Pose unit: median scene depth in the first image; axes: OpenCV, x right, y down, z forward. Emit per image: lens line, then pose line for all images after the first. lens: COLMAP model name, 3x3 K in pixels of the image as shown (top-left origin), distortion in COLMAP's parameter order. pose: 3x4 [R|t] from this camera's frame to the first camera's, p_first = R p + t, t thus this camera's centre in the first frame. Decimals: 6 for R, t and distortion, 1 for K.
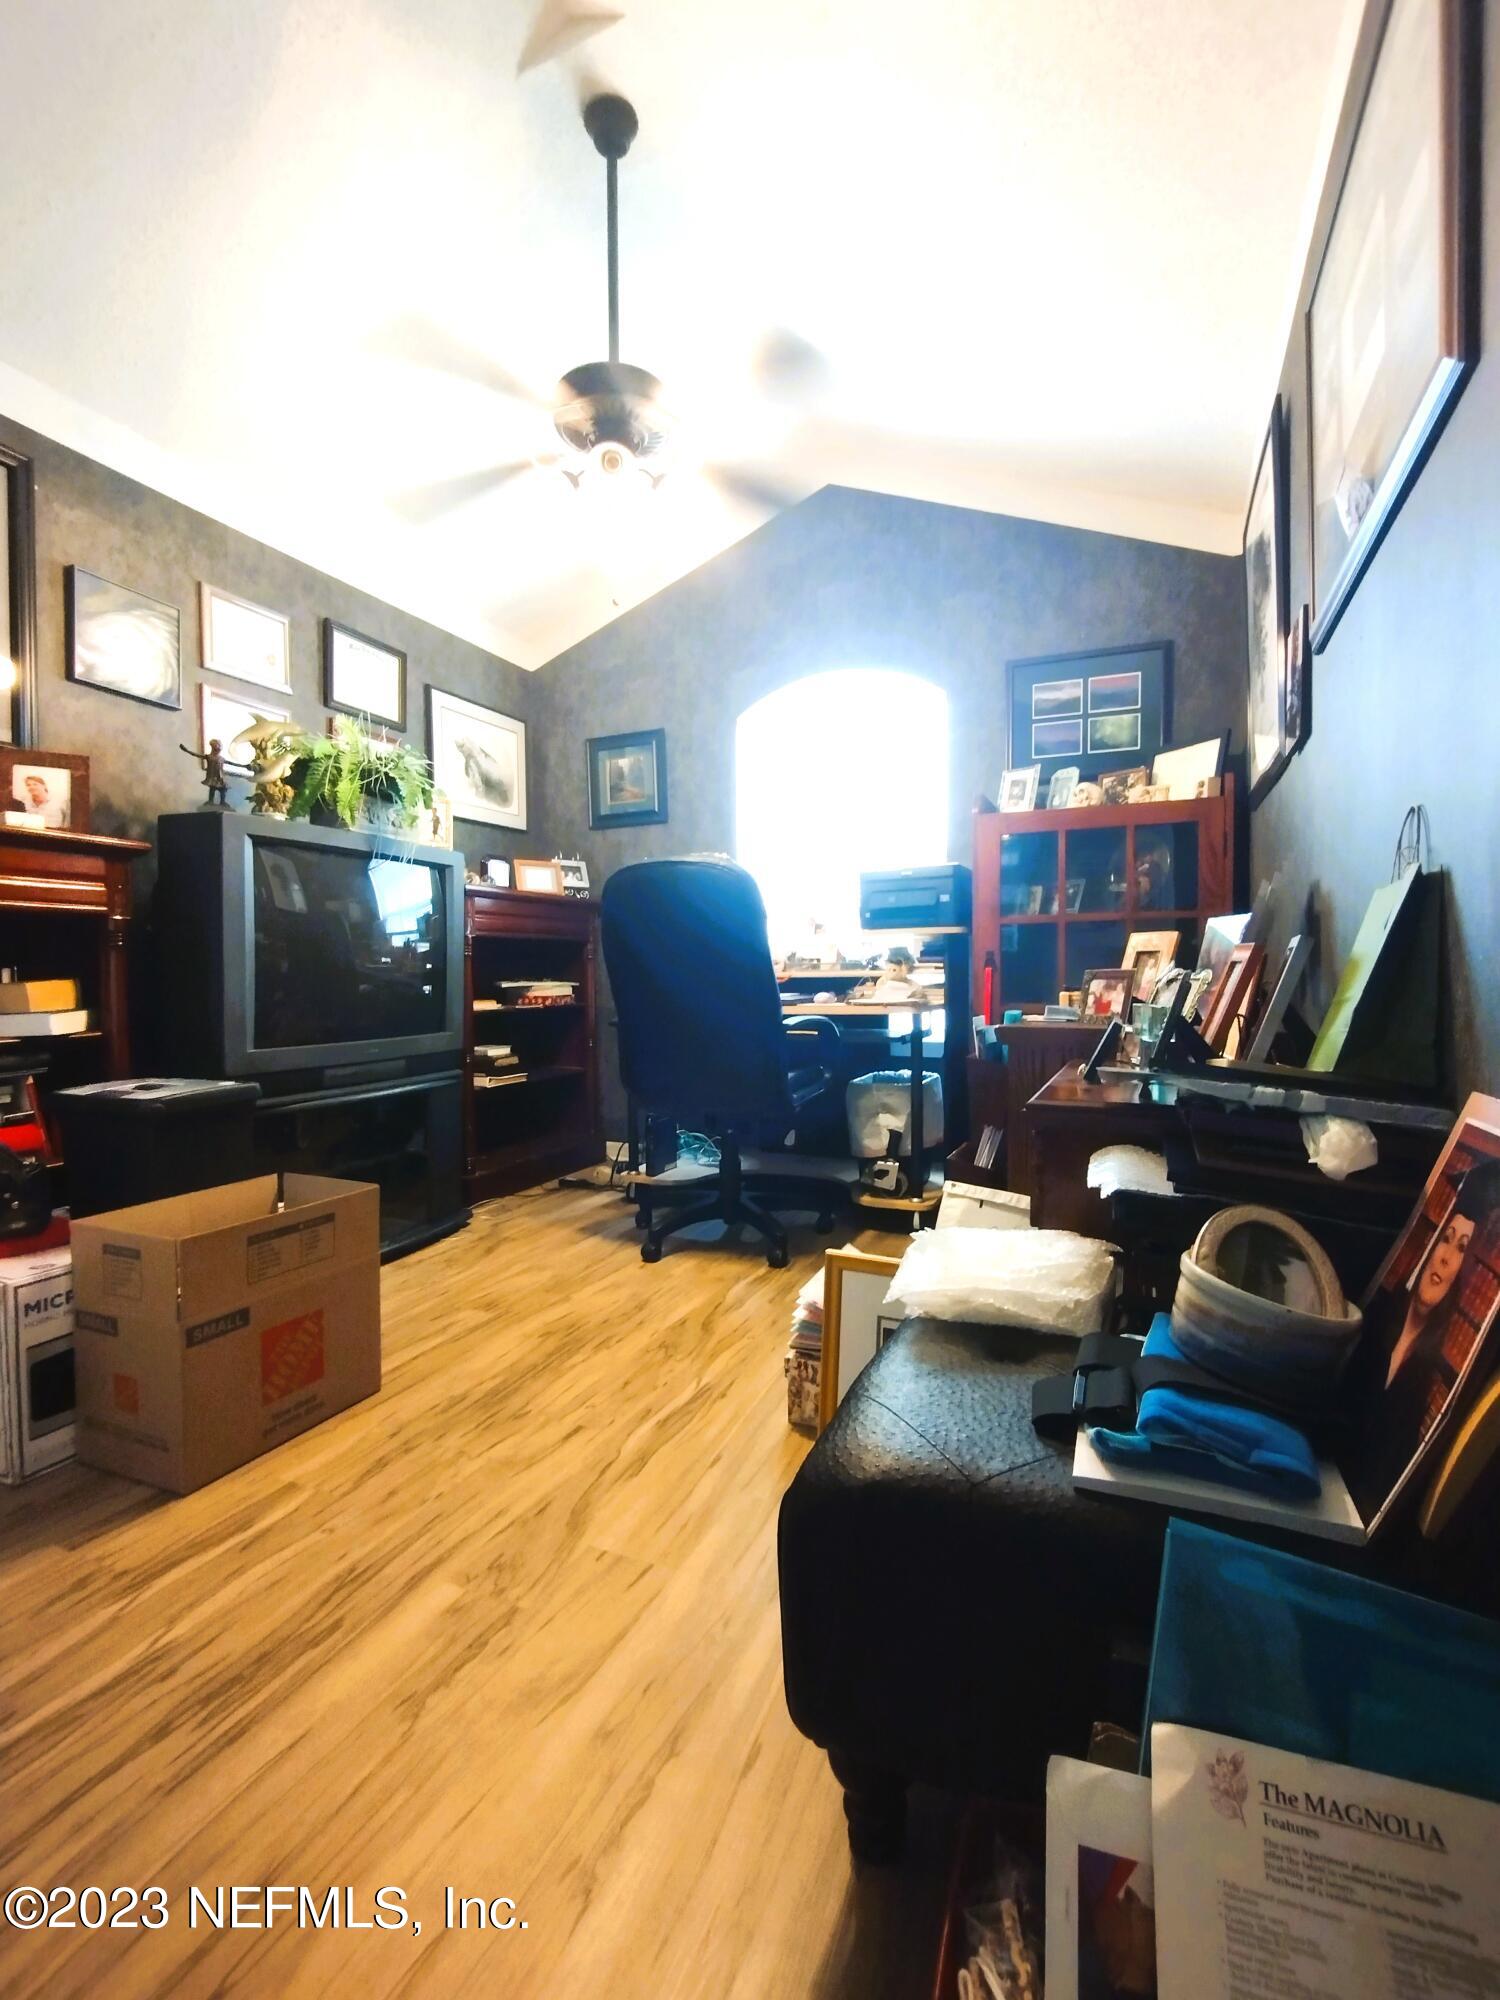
lens RADIAL K [[936.1, 0, 752.5], [0, 936.1, 992.0], [0, 0, 1]] dist [-0.013218, 0.003035]
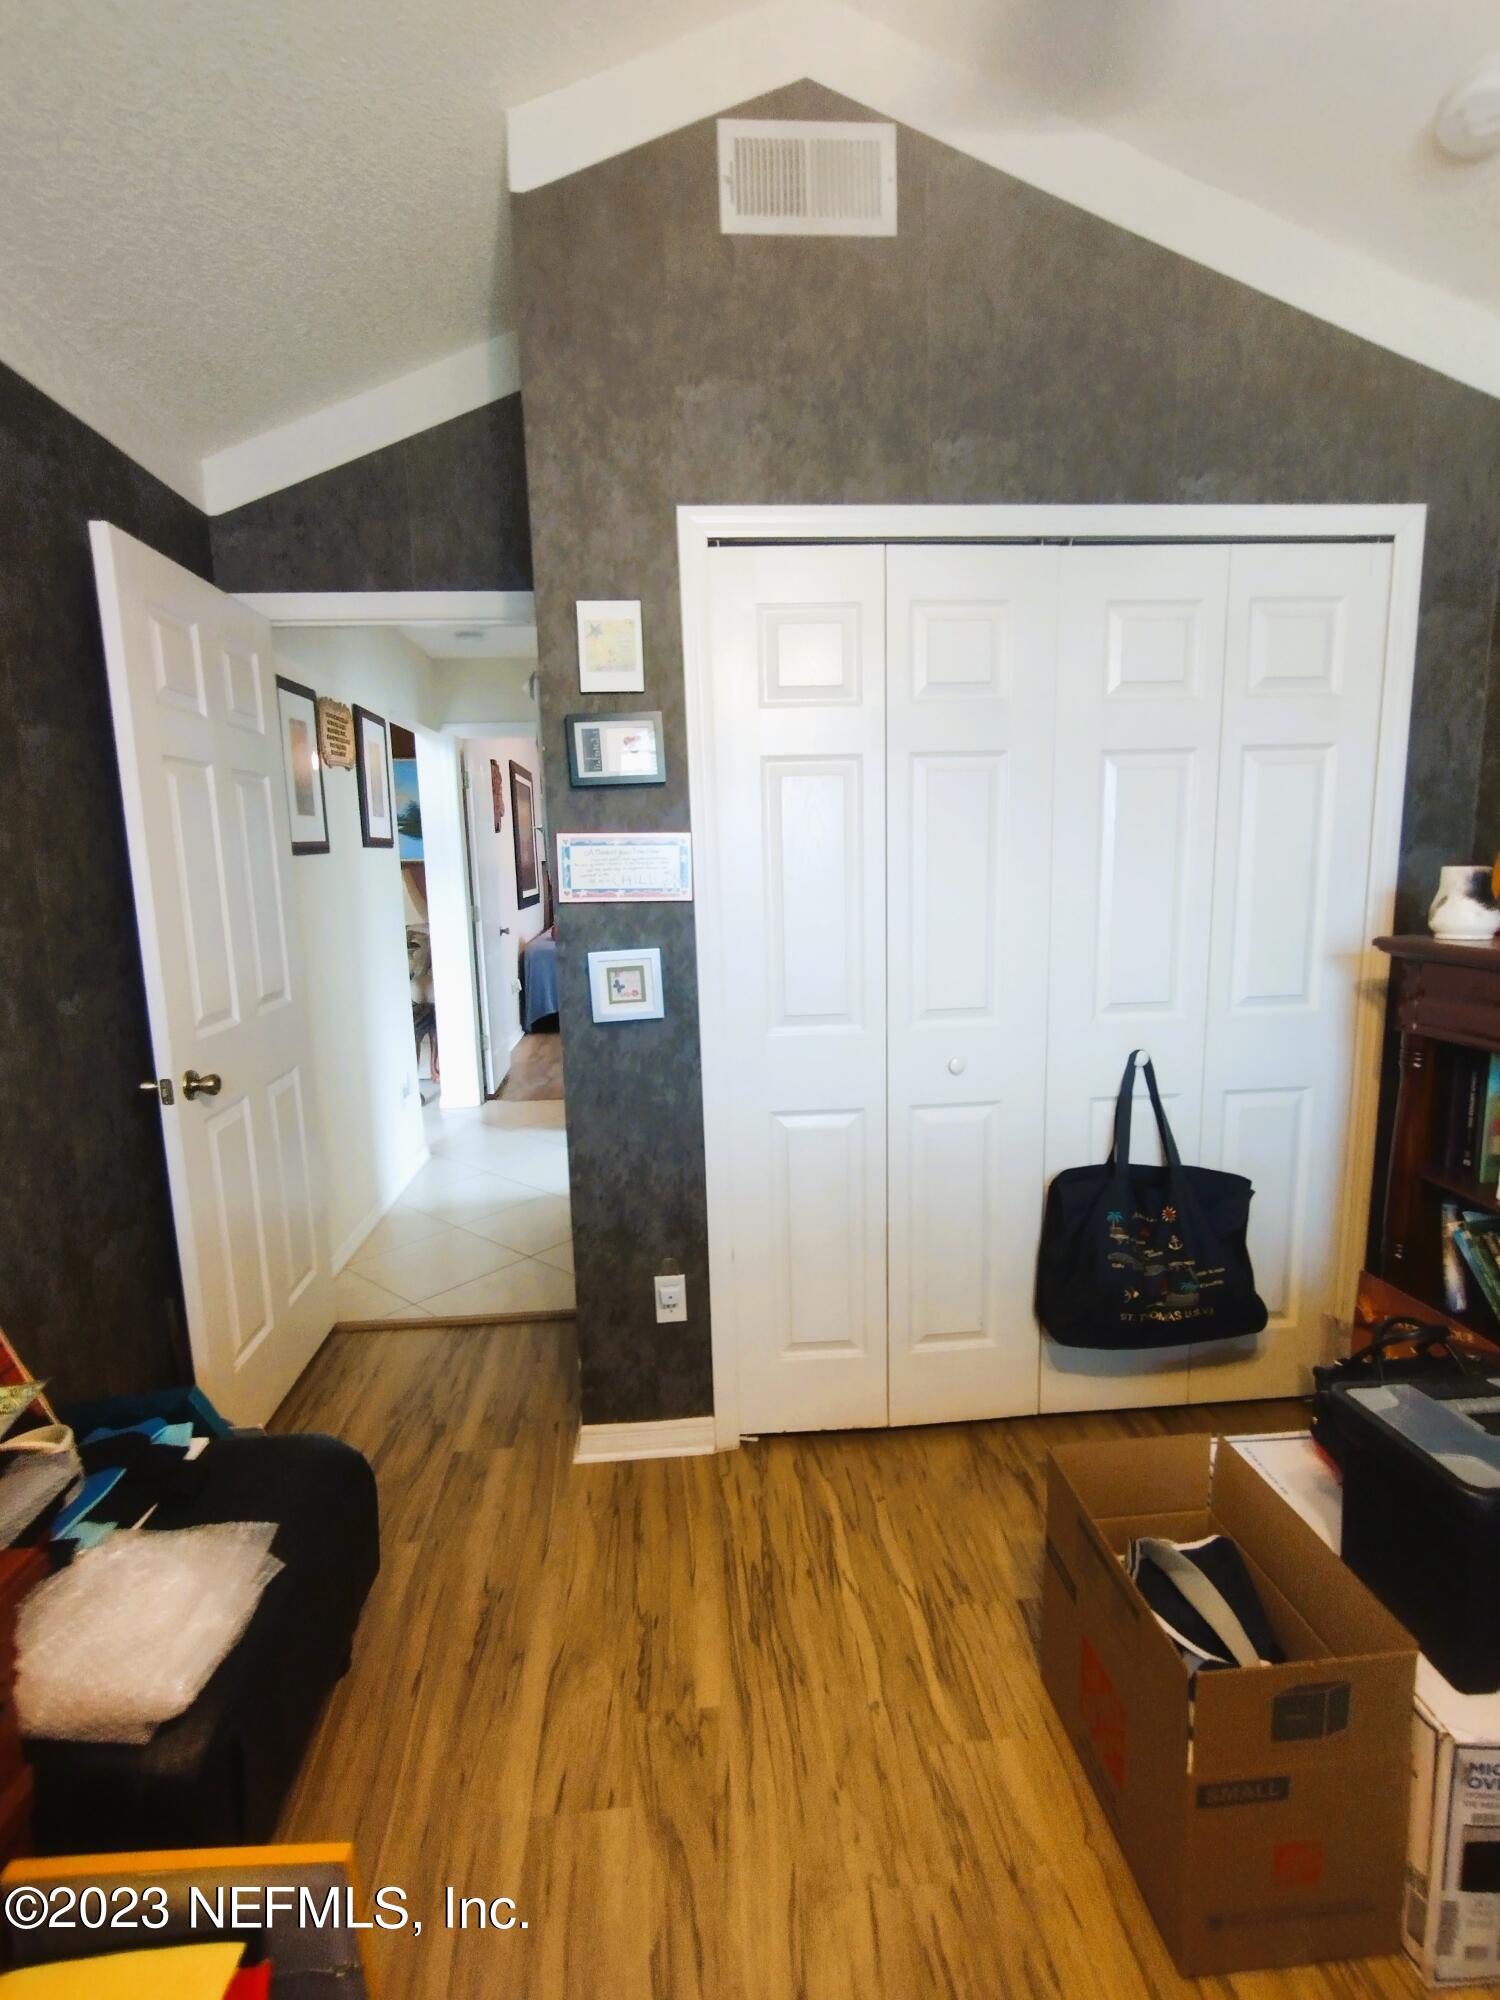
lens RADIAL K [[936.1, 0, 738.8], [0, 936.1, 1002.8], [0, 0, 1]] dist [-0.013218, 0.003035]
pose [[-0.886695, 0.092403, -0.453026, 0.095019], [0.019004, 0.986281, 0.163976, -0.429101], [0.461963, 0.136787, -0.876287, 1.933386]]
